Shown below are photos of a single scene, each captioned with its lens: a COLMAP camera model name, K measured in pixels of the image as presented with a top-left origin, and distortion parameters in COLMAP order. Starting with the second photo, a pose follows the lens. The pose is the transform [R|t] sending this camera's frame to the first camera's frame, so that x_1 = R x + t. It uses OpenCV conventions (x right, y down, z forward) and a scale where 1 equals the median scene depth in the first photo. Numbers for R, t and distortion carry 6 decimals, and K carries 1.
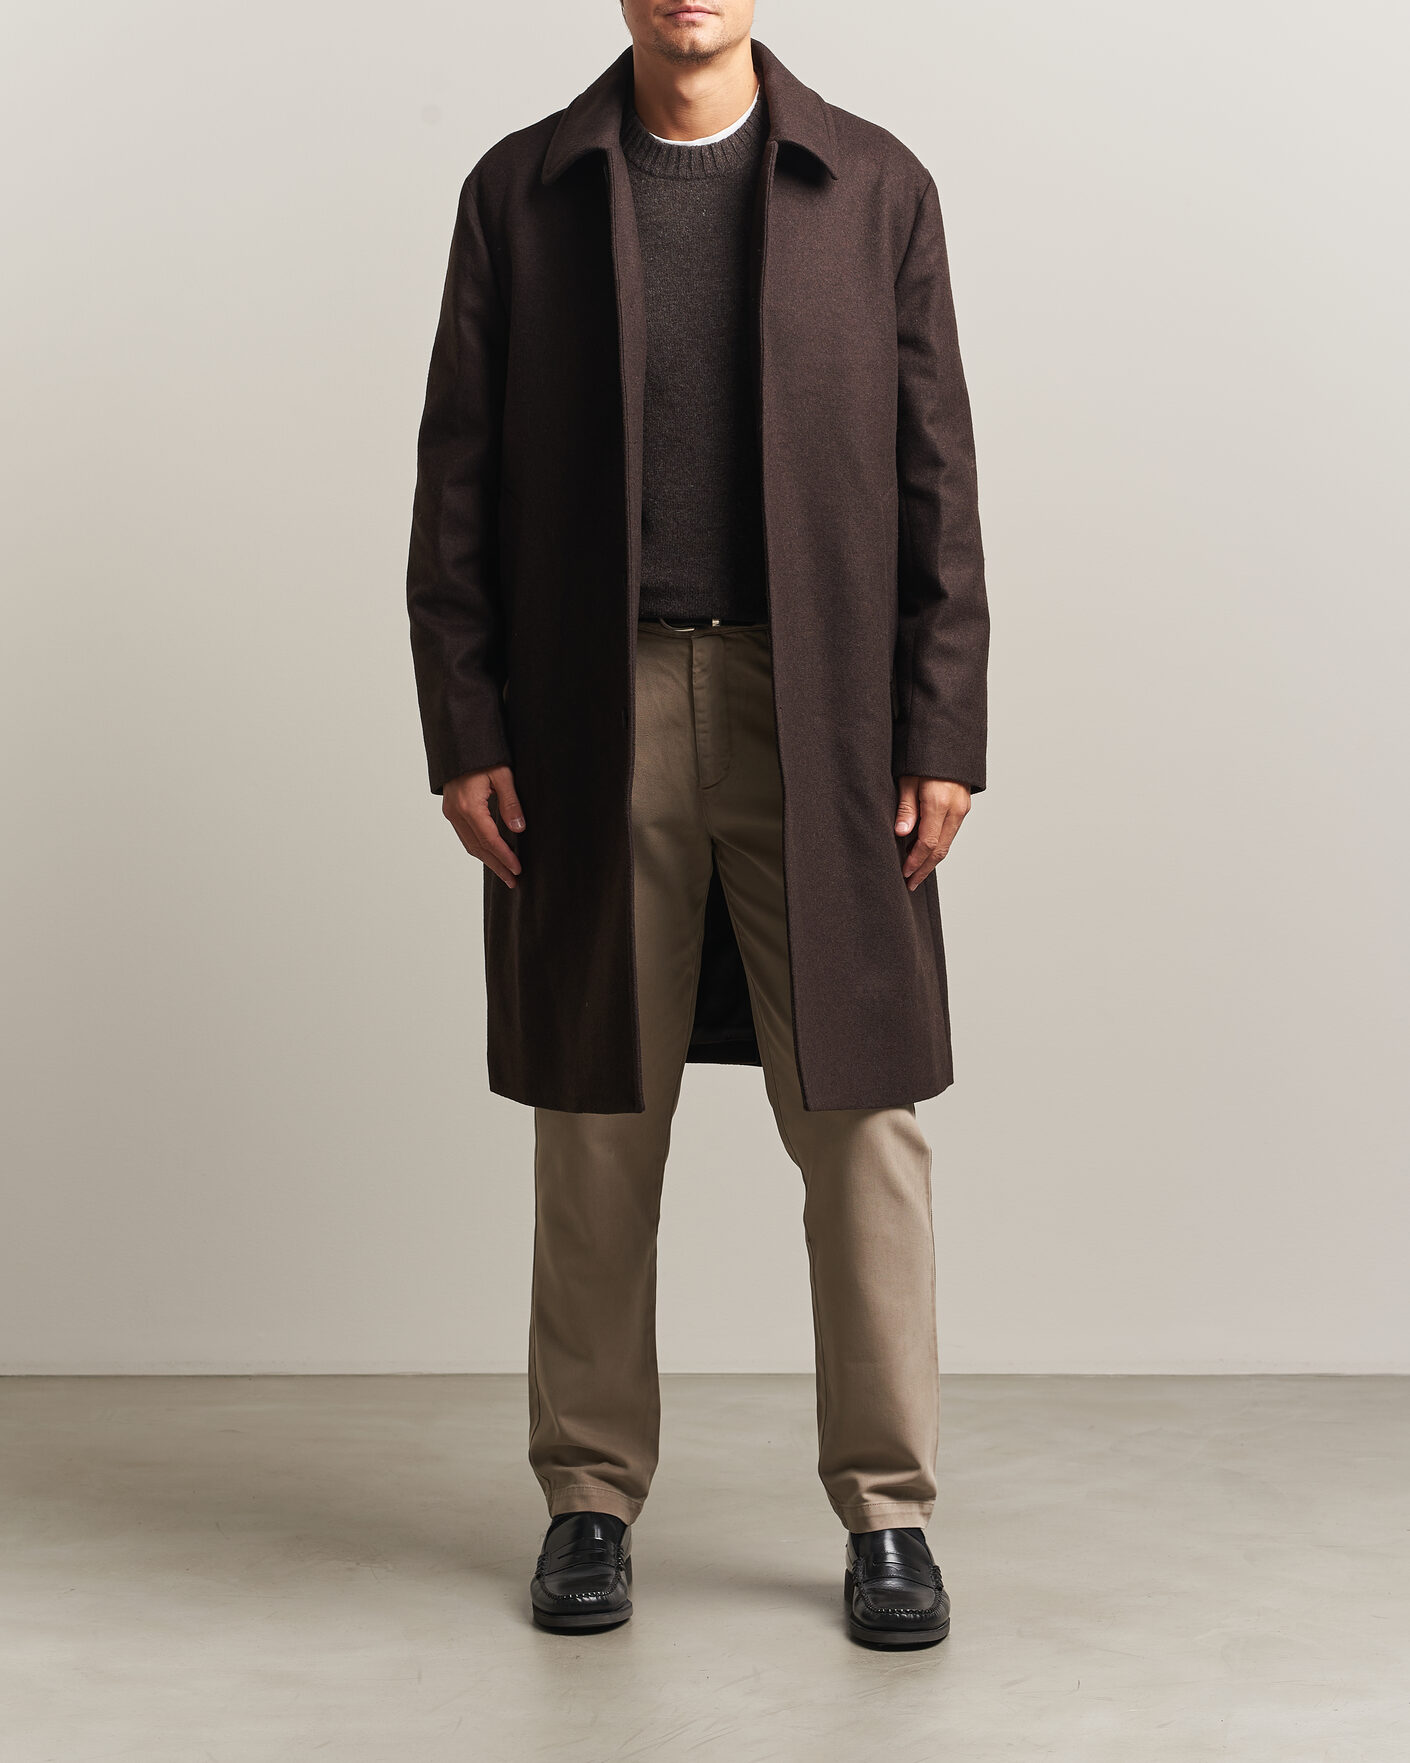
lens RADIAL K [[4699.9, 0, 705.0], [0, 4699.9, 881.5], [0, 0, 1]] dist [0.013514, -0.322568]
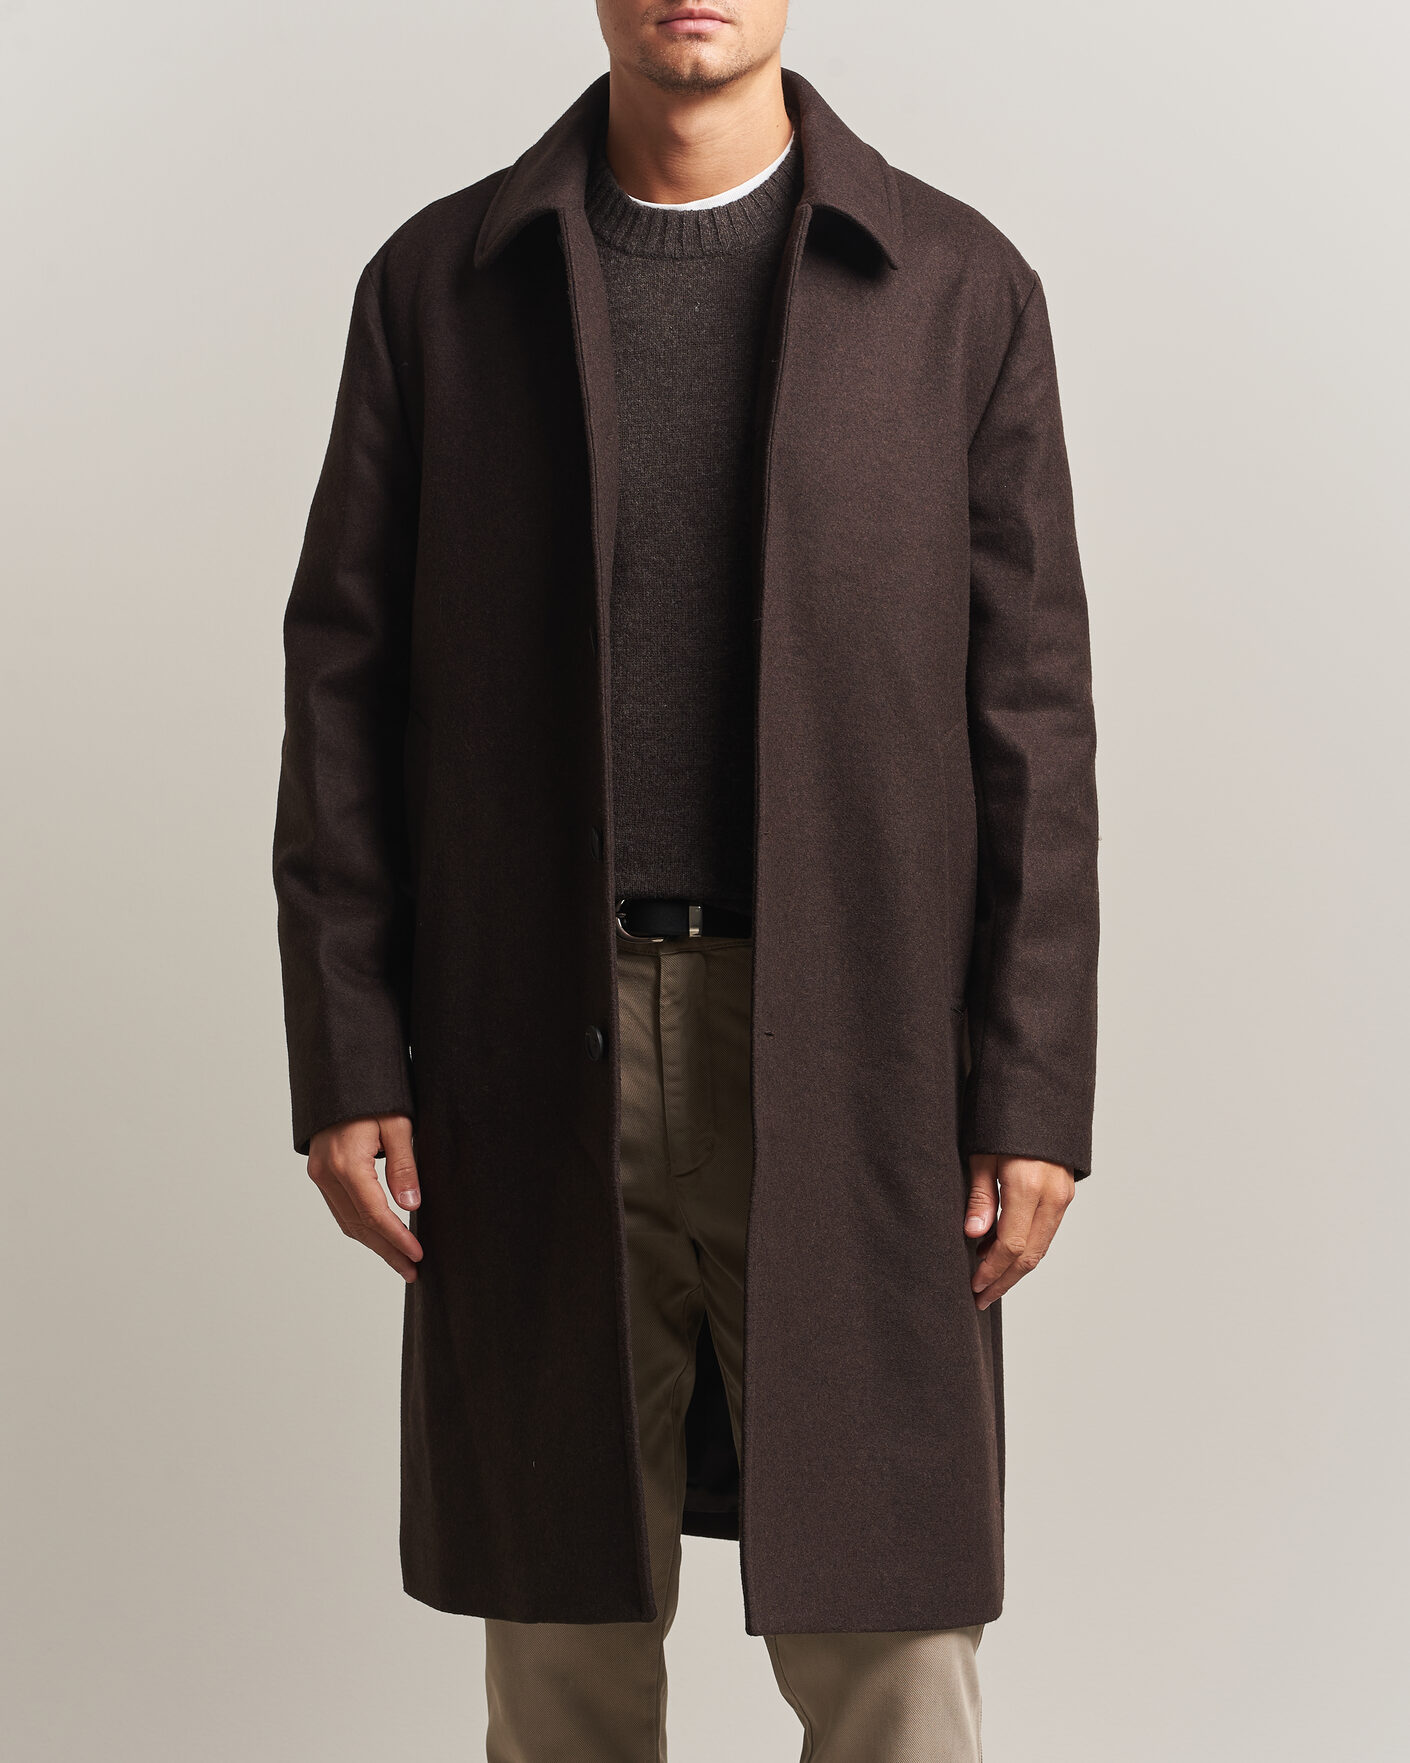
lens RADIAL K [[4742.3, 0, 705.0], [0, 4742.3, 881.5], [0, 0, 1]] dist [0.710517, -0.037694]
pose [[0.998743, 0.040418, -0.029656, 0.024124], [-0.042631, 0.996024, -0.078224, -0.005237], [0.026376, 0.079390, 0.996495, 0.307337]]
